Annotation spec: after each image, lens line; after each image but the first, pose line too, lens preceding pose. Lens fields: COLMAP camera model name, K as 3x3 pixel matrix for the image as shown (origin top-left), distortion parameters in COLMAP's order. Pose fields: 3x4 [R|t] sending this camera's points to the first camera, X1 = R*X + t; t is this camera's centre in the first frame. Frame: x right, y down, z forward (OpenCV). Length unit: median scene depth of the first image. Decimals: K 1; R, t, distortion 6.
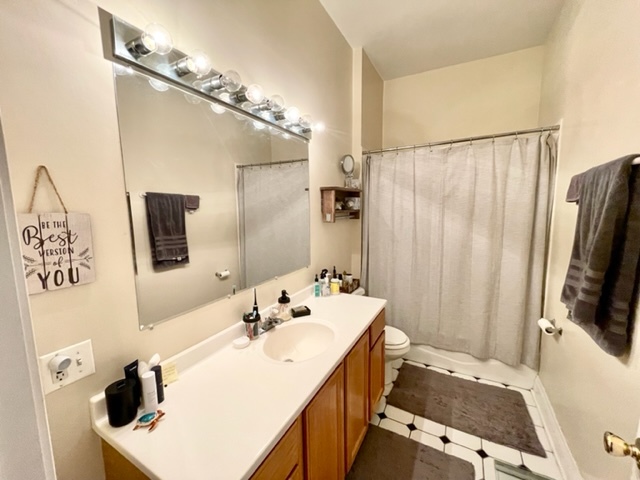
lens RADIAL K [[258.4, 0, 319.0], [0, 258.4, 238.1], [0, 0, 1]] dist [-0.002193, -0.000019]
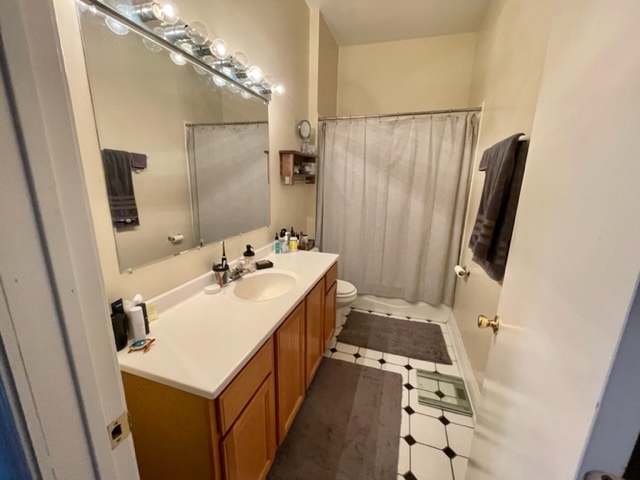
lens RADIAL K [[258.4, 0, 319.0], [0, 258.4, 238.1], [0, 0, 1]] dist [-0.002193, -0.000019]
pose [[0.982127, -0.010108, 0.187950, -0.039008], [-0.010922, 0.993814, 0.110519, 0.040536], [-0.187904, -0.110597, 0.975941, -0.091393]]
